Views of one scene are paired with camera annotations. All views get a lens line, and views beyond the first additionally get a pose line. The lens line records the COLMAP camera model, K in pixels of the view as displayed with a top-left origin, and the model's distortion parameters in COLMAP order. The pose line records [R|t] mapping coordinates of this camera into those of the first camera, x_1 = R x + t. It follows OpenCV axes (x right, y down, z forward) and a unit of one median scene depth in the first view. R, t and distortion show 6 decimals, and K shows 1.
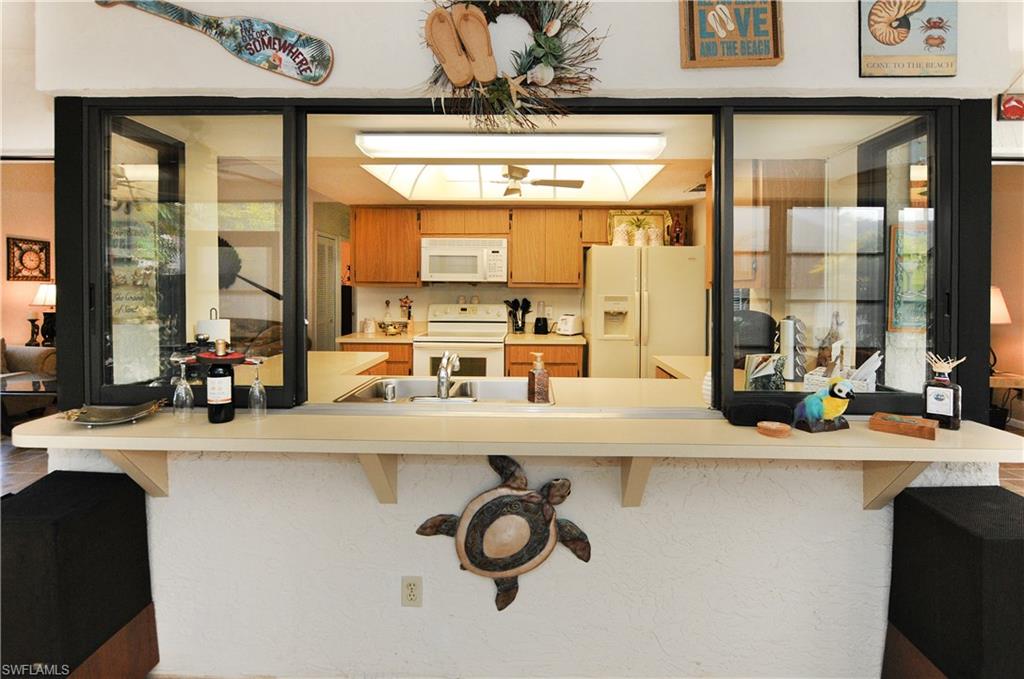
lens RADIAL K [[518.8, 0, 512.6], [0, 518.8, 304.0], [0, 0, 1]] dist [-0.022025, 0.000089]
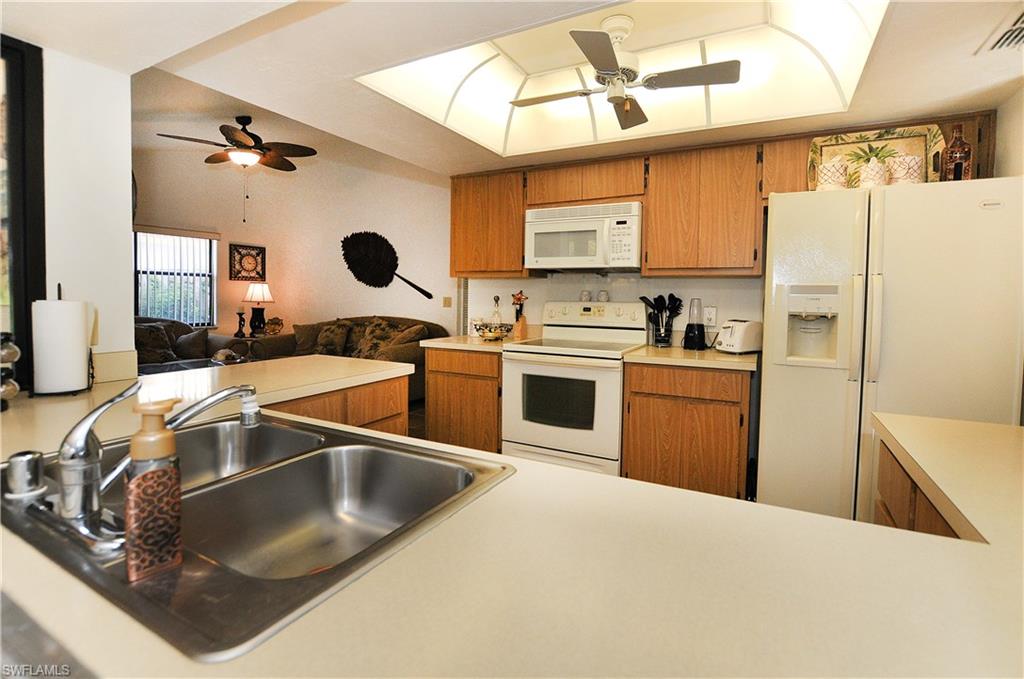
lens RADIAL K [[486.3, 0, 513.1], [0, 486.3, 329.7], [0, 0, 1]] dist [-0.085414, 0.018673]
pose [[0.897791, 0.037460, -0.438826, 0.114503], [-0.024093, 0.999062, 0.035992, 0.017499], [0.439763, -0.021741, 0.897851, 0.365011]]
